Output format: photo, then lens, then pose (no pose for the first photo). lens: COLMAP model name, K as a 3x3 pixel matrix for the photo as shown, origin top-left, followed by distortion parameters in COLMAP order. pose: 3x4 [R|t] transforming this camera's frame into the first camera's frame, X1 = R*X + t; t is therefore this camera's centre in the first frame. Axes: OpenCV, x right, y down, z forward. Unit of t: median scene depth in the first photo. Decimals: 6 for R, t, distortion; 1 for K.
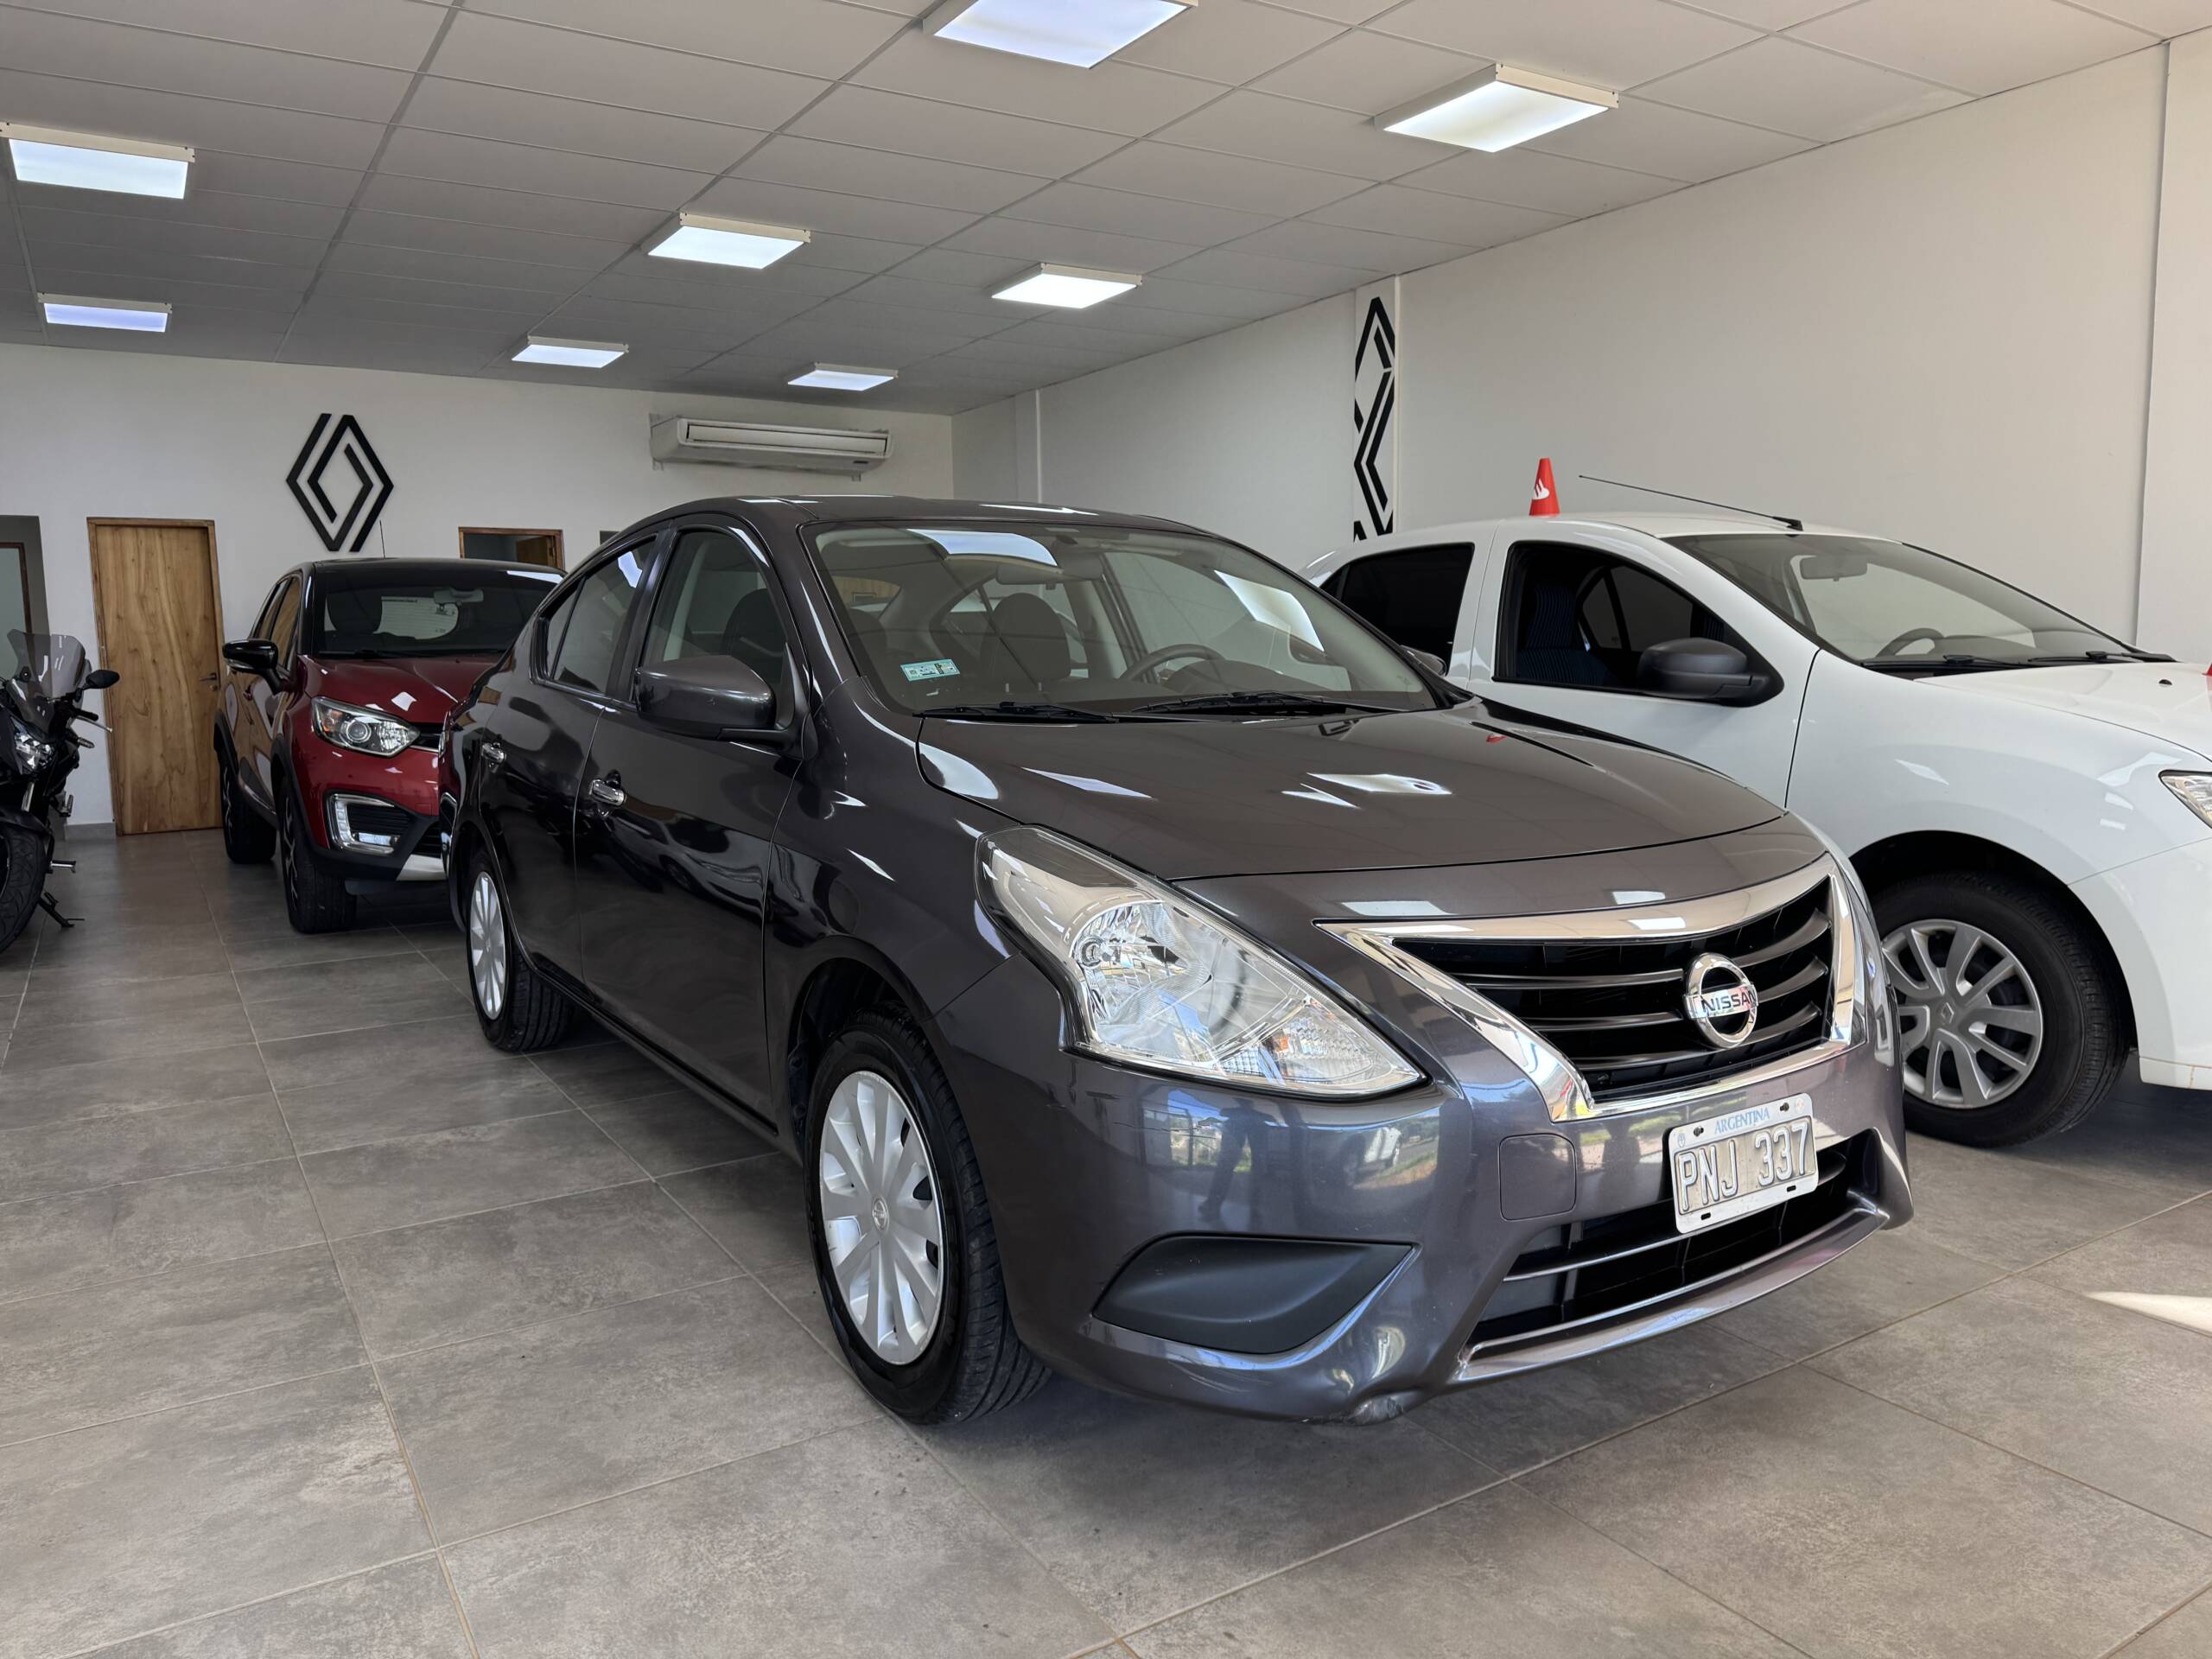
lens RADIAL K [[1557.9, 0, 1101.0], [0, 1557.9, 832.4], [0, 0, 1]] dist [0.033887, -0.039559]
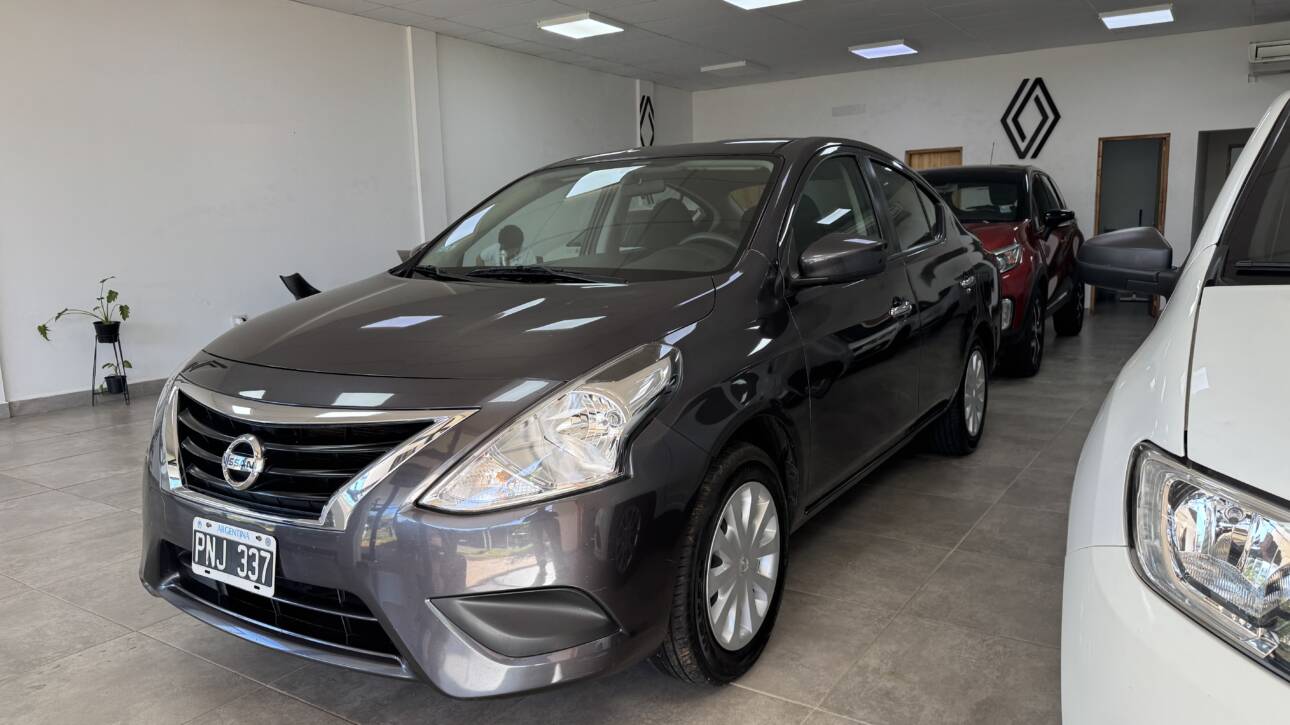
lens RADIAL K [[914.5, 0, 640.5], [0, 914.5, 370.0], [0, 0, 1]] dist [0.001616, -0.003568]
pose [[0.404571, 0.145172, -0.902910, 0.309730], [-0.089039, 0.988882, 0.119099, -0.031439], [0.910162, 0.032210, 0.412999, 0.209559]]
